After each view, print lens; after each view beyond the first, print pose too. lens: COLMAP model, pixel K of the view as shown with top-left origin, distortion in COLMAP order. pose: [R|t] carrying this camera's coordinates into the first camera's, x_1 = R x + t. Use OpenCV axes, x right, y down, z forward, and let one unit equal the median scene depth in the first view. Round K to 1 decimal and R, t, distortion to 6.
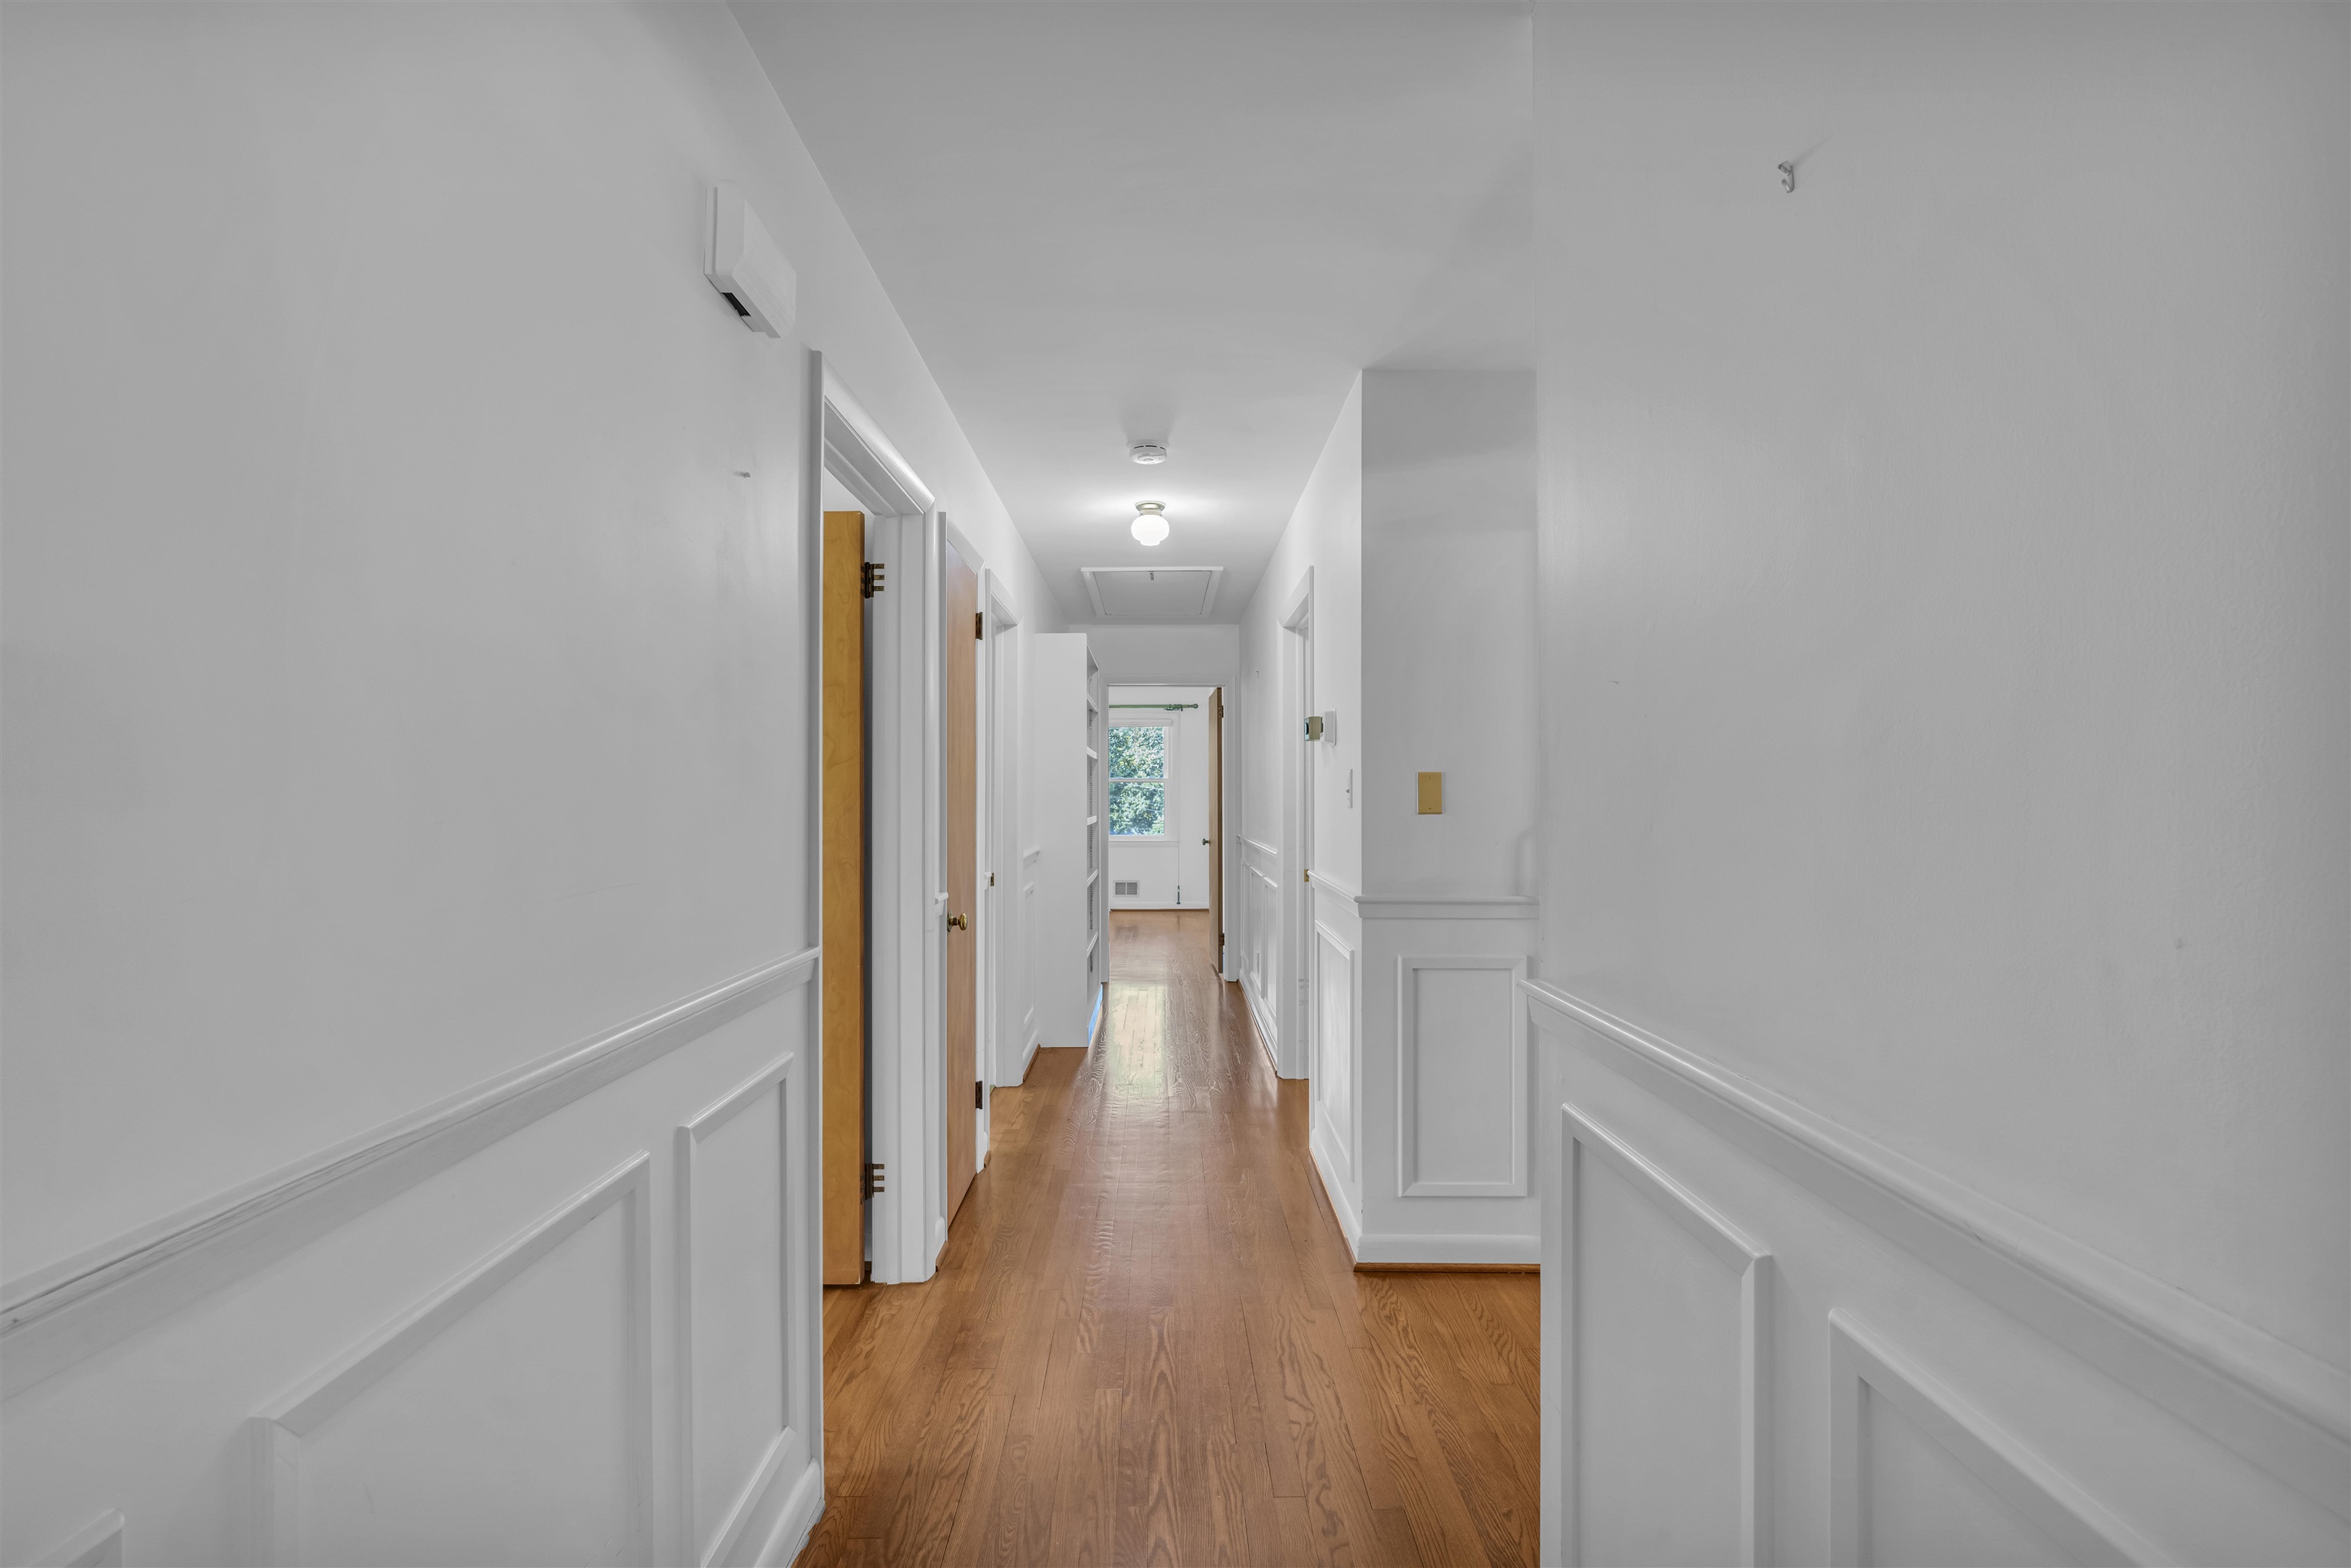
lens RADIAL K [[1065.8, 0, 1170.4], [0, 1065.8, 788.7], [0, 0, 1]] dist [-0.003604, 0.000246]
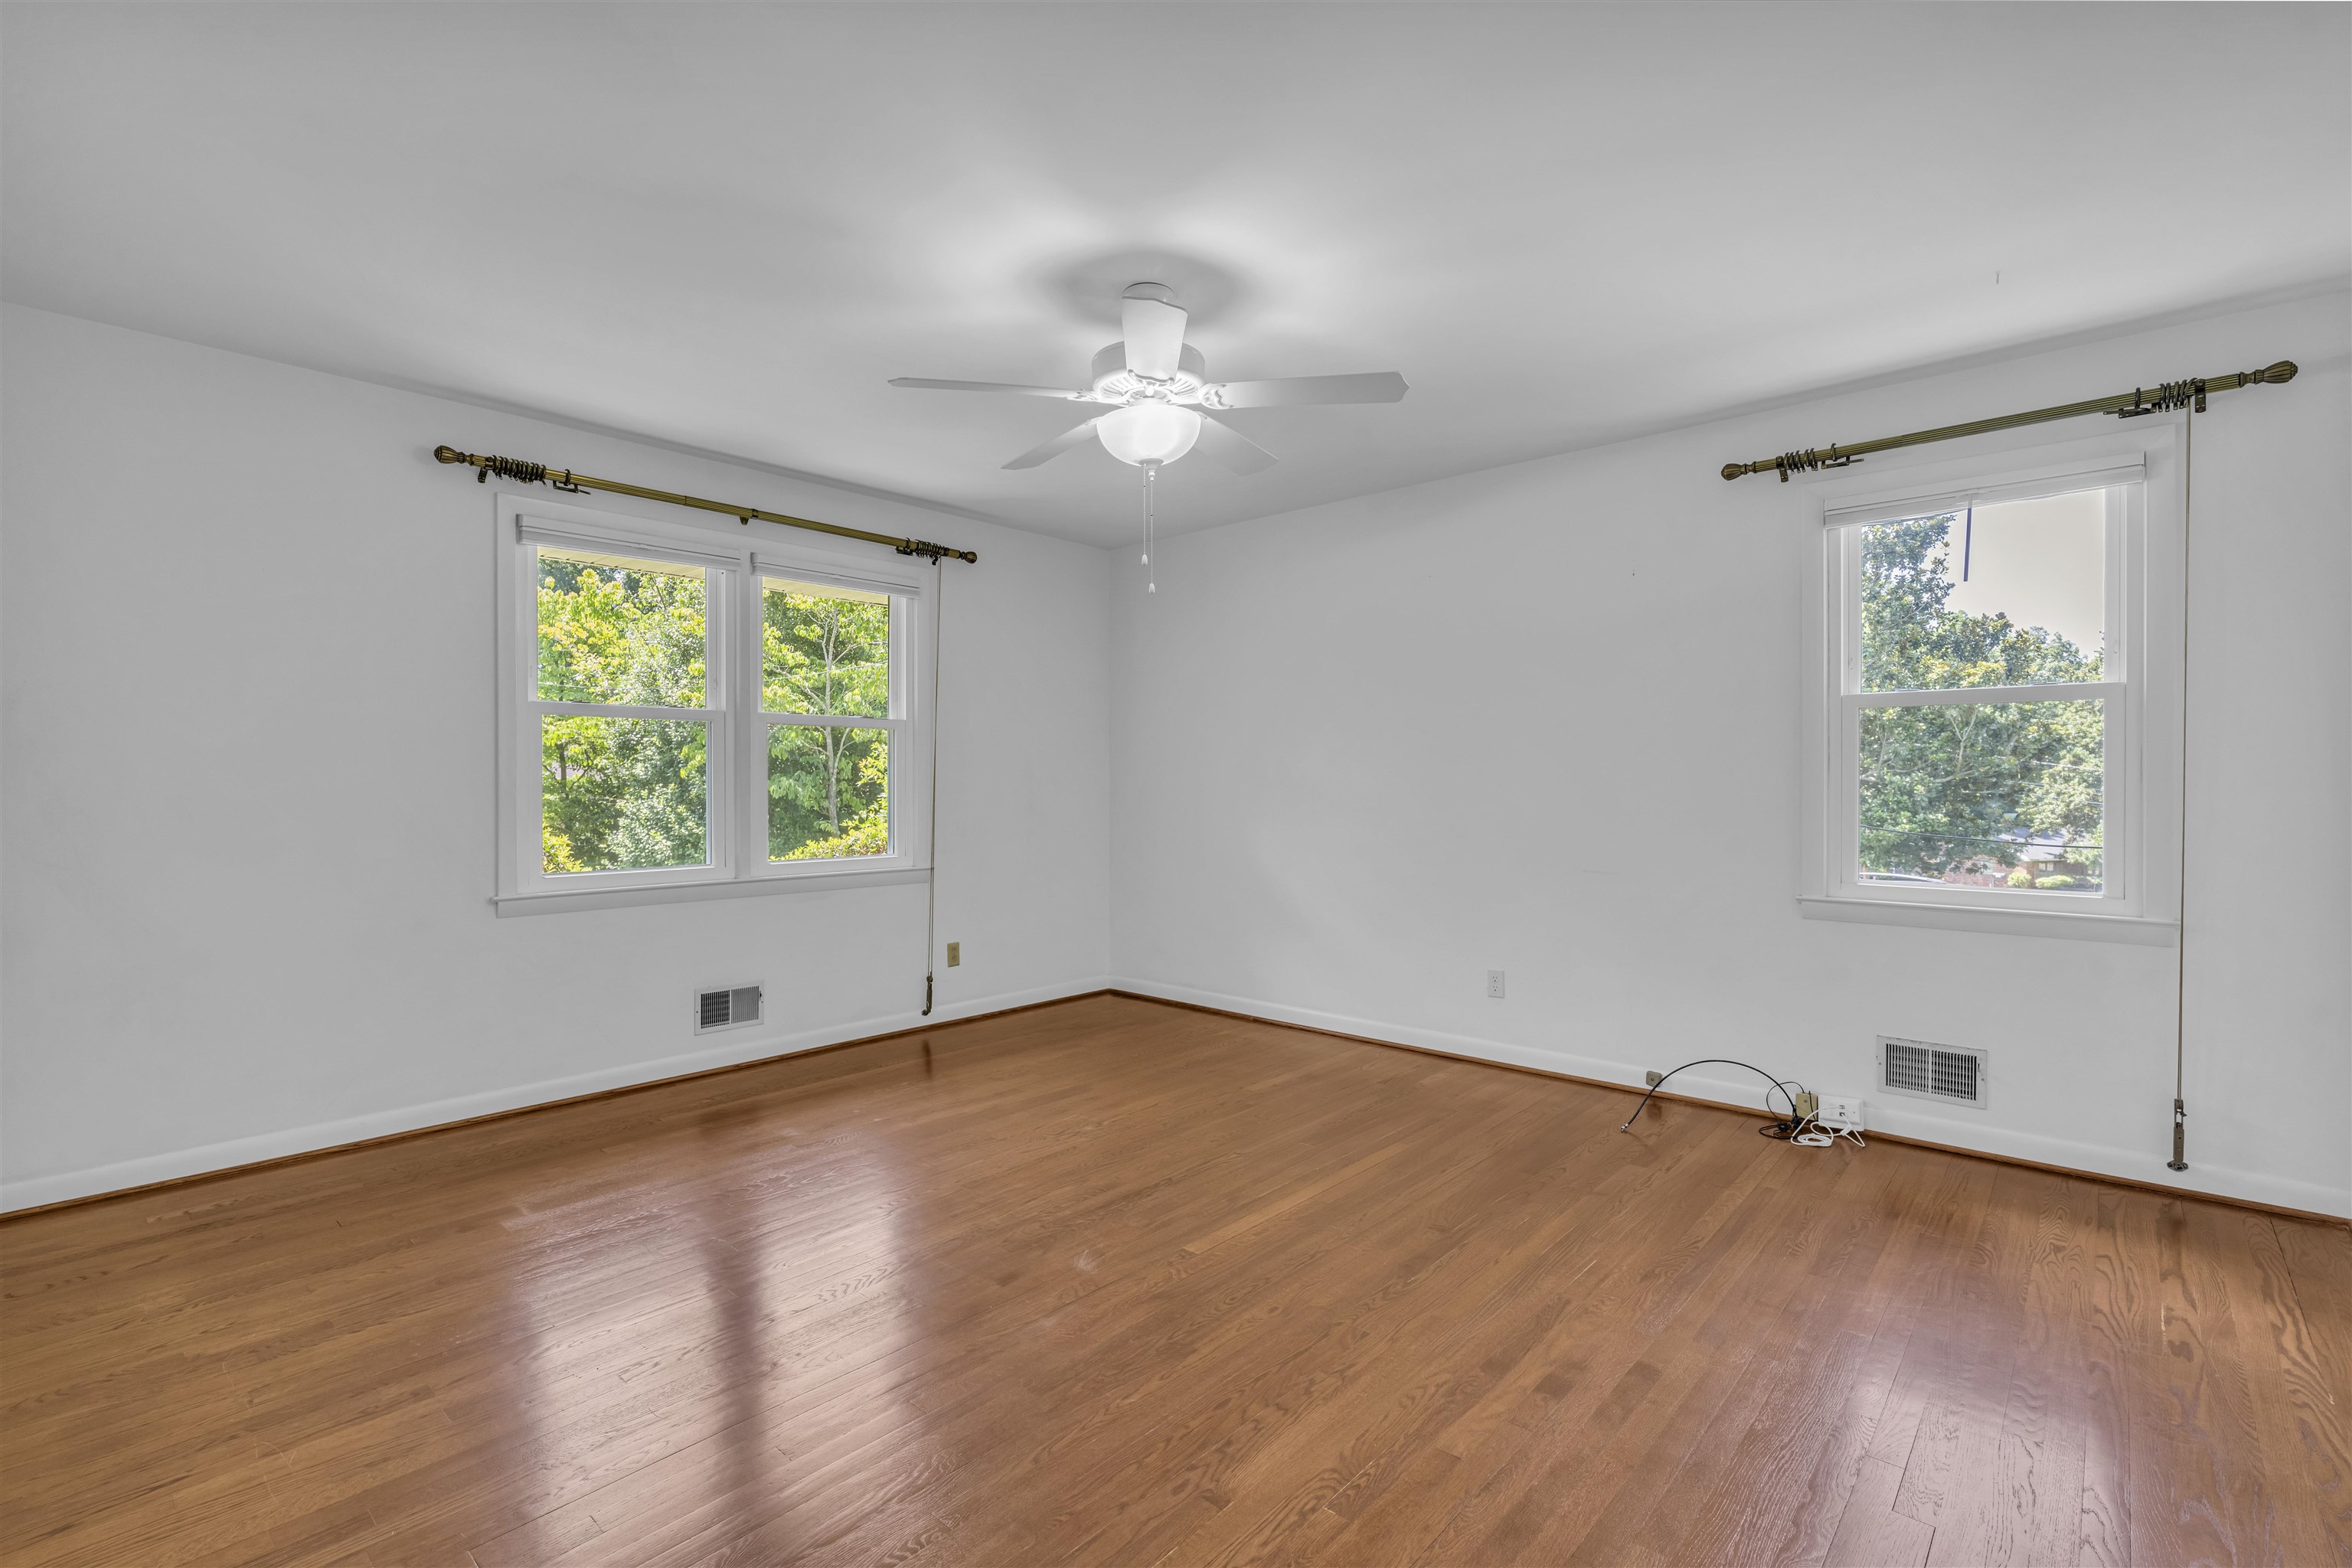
lens RADIAL K [[1066.3, 0, 1170.9], [0, 1066.3, 788.7], [0, 0, 1]] dist [-0.003604, 0.000246]
pose [[0.740961, 0.007467, -0.671507, -0.000716], [0.000917, 0.999926, 0.012131, 0.013504], [0.671548, -0.009605, 0.740899, 0.645666]]
